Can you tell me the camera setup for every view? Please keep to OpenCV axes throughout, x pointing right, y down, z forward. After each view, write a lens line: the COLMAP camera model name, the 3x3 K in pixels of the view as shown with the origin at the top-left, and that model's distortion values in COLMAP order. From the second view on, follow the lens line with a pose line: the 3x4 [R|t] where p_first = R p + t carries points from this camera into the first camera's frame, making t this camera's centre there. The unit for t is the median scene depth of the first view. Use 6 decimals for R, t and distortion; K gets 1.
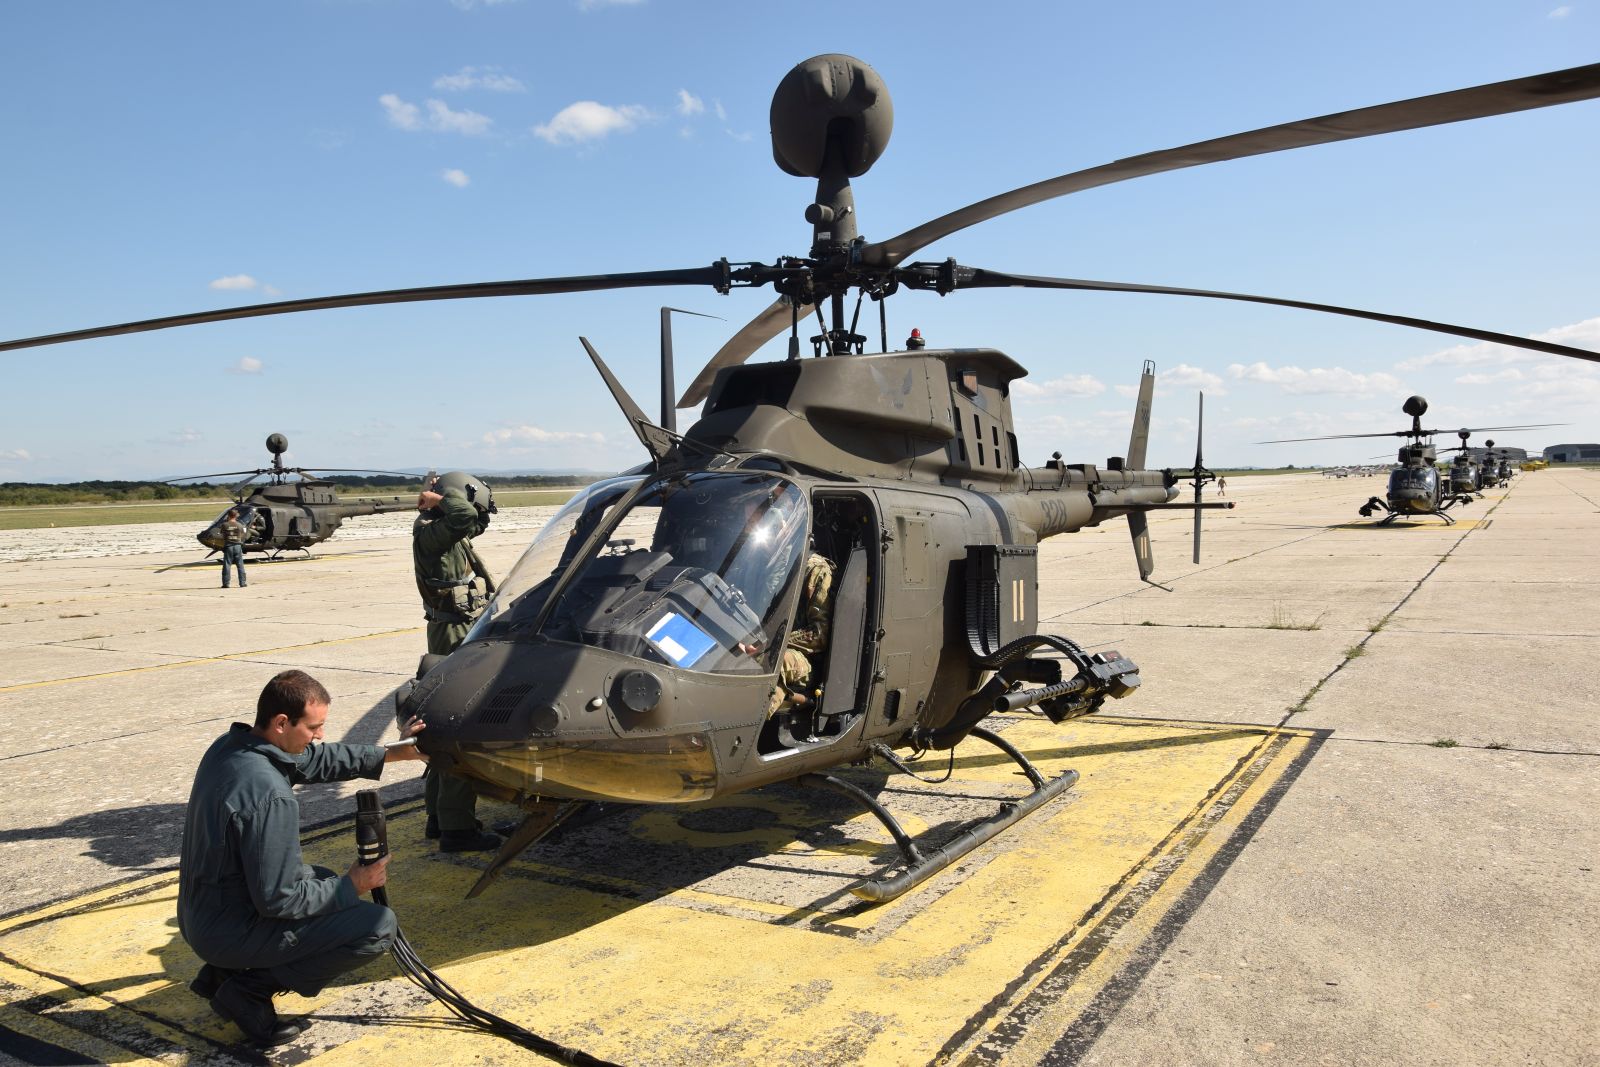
lens RADIAL K [[1221.6, 0, 800.0], [0, 1221.6, 533.5], [0, 0, 1]] dist [-0.001840, -0.001320]
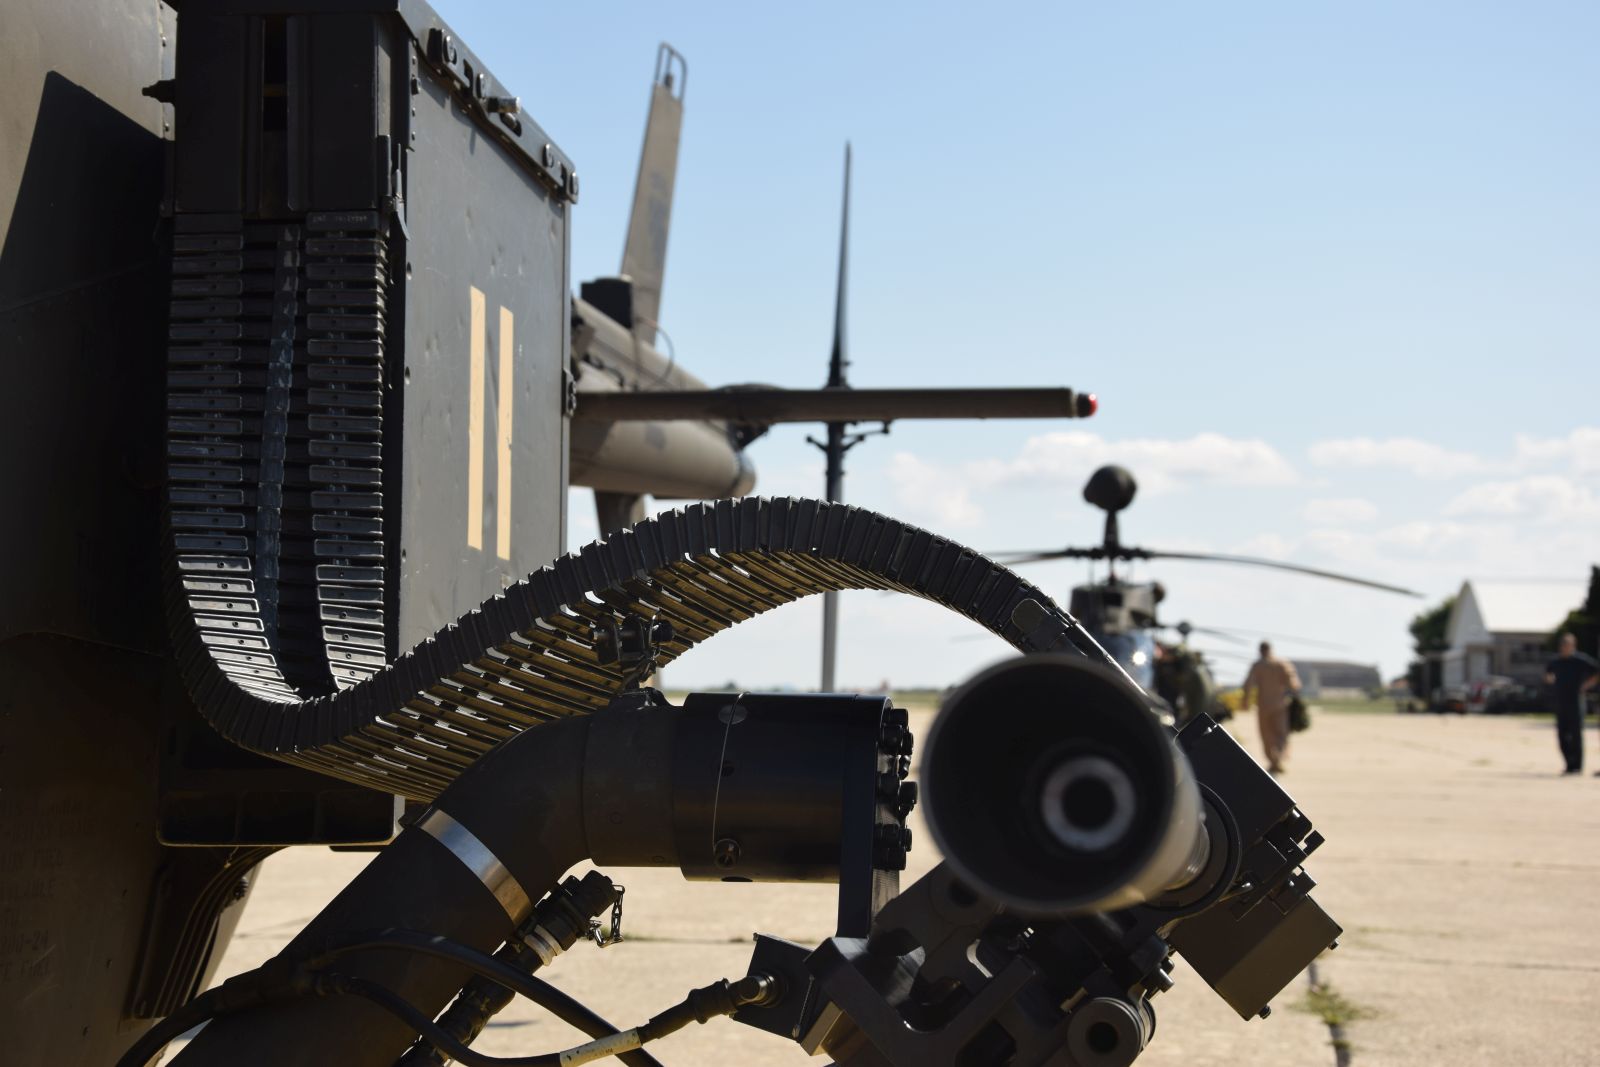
lens RADIAL K [[3122.1, 0, 800.0], [0, 3122.1, 533.5], [0, 0, 1]] dist [-0.024894, -0.058410]
pose [[0.923858, 0.080825, 0.374105, 0.032465], [-0.052366, 0.994949, -0.085638, 0.048069], [-0.379137, 0.059527, 0.923424, 0.295123]]
